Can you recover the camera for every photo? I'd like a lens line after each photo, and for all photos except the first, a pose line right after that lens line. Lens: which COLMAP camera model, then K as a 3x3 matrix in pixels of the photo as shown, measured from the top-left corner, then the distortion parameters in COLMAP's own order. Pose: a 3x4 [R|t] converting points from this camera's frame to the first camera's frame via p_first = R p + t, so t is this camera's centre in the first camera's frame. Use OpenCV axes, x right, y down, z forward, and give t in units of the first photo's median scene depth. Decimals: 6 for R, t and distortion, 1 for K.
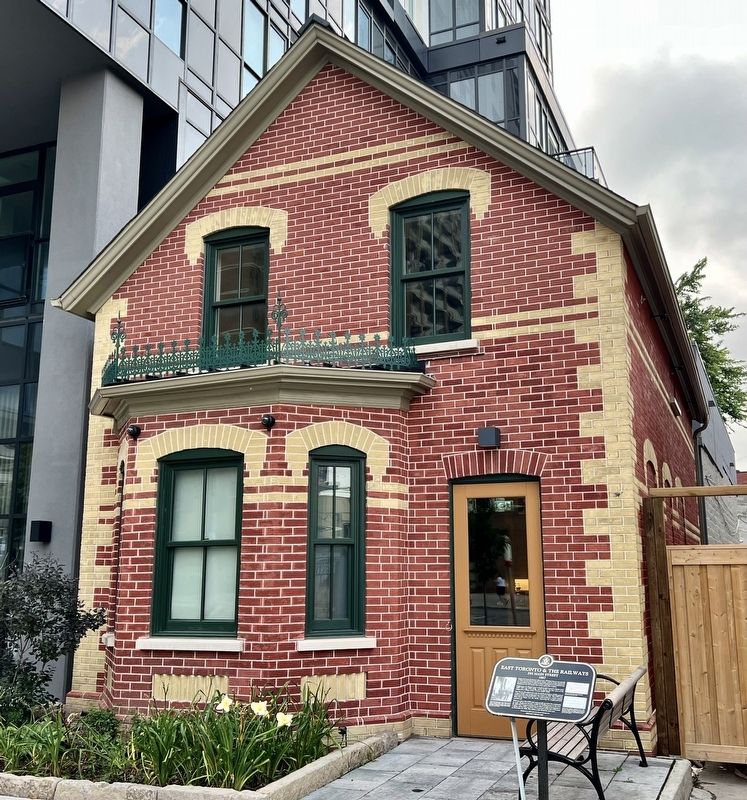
lens RADIAL K [[873.4, 0, 408.7], [0, 873.4, 402.1], [0, 0, 1]] dist [0.010359, -0.038748]
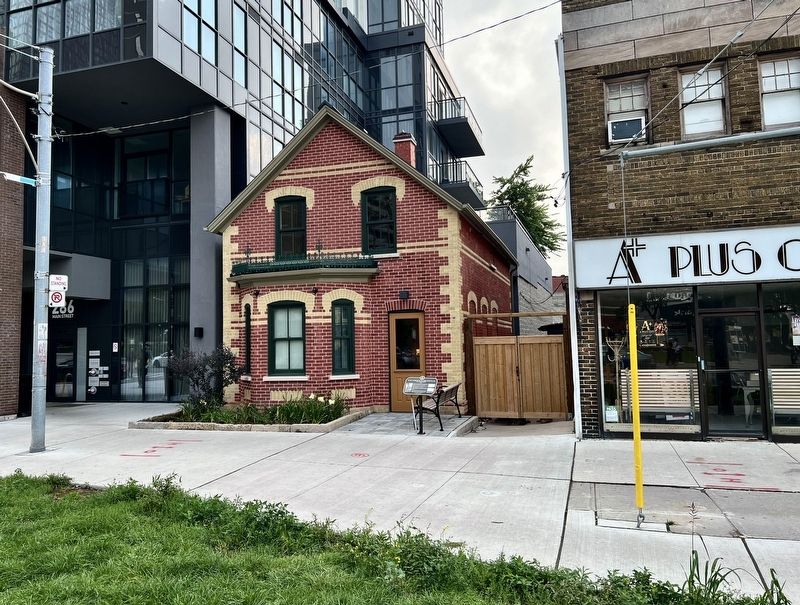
lens RADIAL K [[603.2, 0, 400.0], [0, 603.2, 302.5], [0, 0, 1]] dist [0.004438, 0.002516]
pose [[0.996192, -0.009327, 0.086688, -0.066181], [-0.001709, 0.991981, 0.126376, -0.150984], [-0.087171, -0.126043, 0.988187, -0.676003]]
